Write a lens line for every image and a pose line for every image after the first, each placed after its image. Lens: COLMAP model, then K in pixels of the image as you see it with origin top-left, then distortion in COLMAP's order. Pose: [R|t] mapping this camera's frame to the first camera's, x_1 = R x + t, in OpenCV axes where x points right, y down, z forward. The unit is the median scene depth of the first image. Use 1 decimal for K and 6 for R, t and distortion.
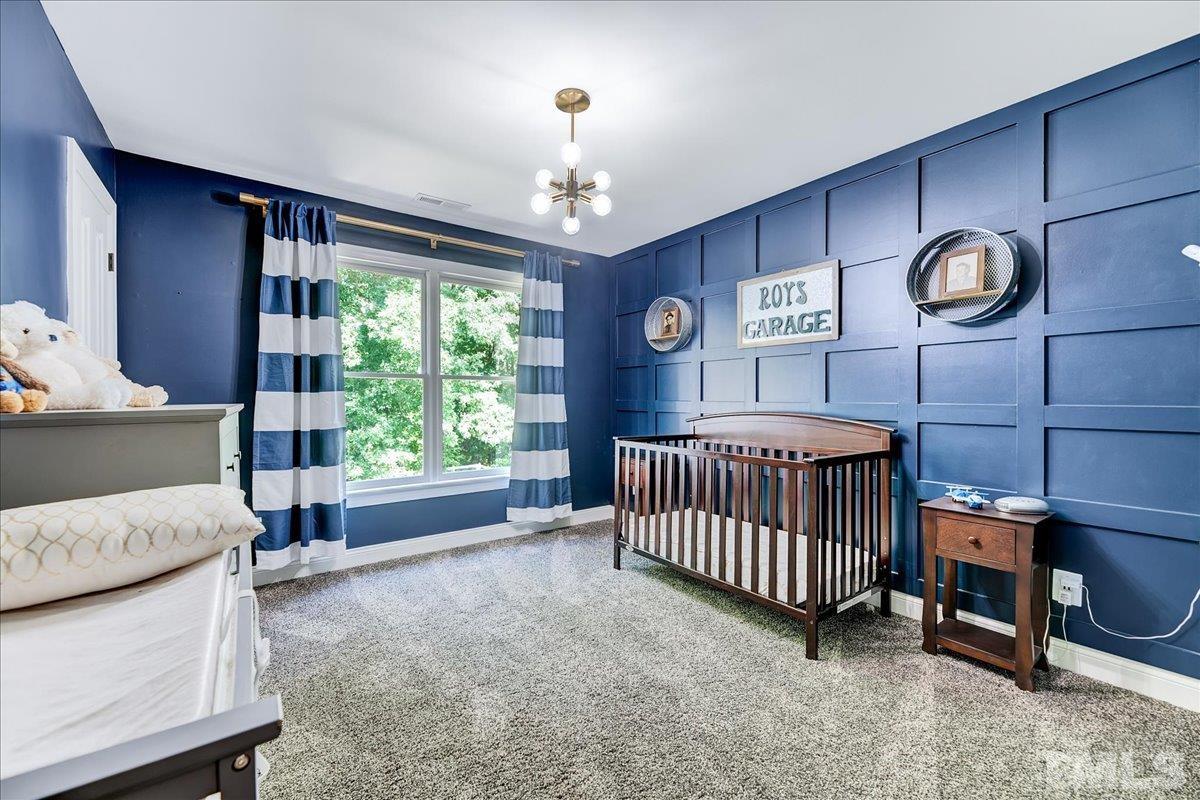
lens RADIAL K [[487.2, 0, 605.5], [0, 487.2, 401.0], [0, 0, 1]] dist [-0.003423, -0.000575]
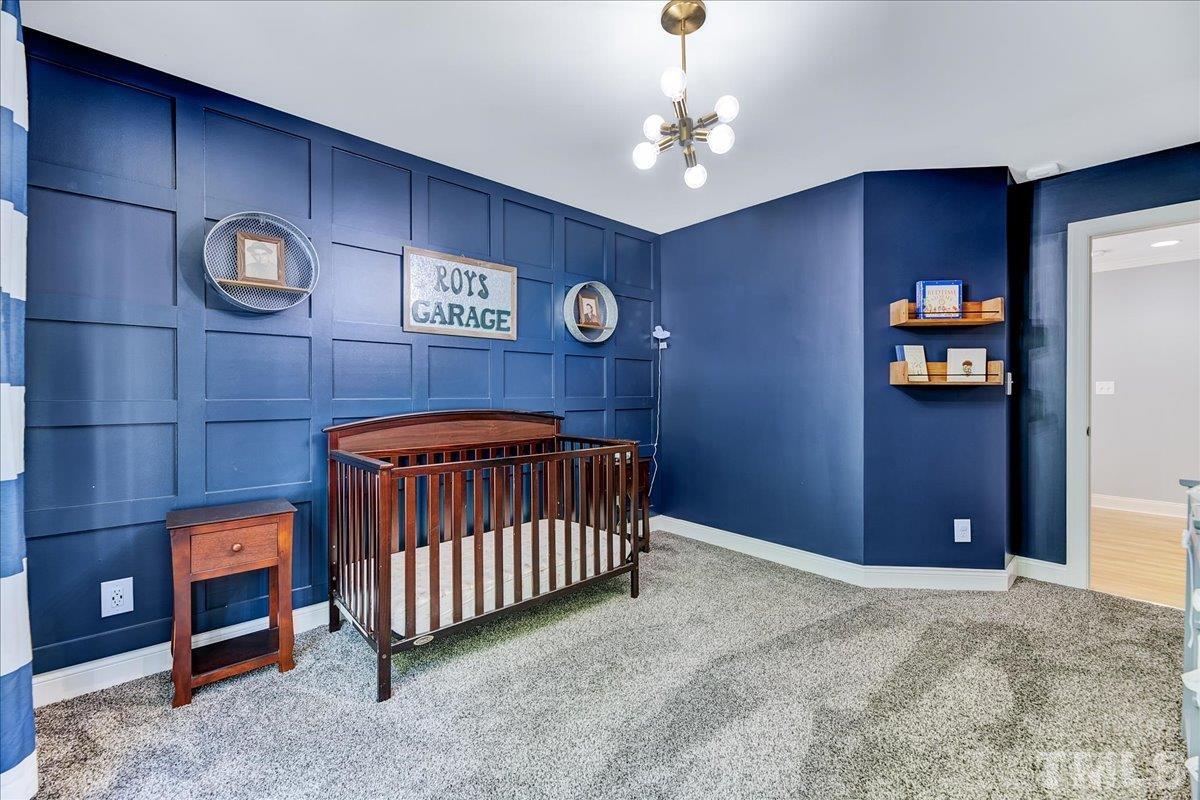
lens RADIAL K [[487.2, 0, 605.1], [0, 487.2, 394.5], [0, 0, 1]] dist [-0.003423, -0.000575]
pose [[-0.104705, 0.001893, 0.994502, -0.620784], [0.015105, 0.999886, -0.000313, -0.000645], [-0.994389, 0.014989, -0.104722, 0.888558]]
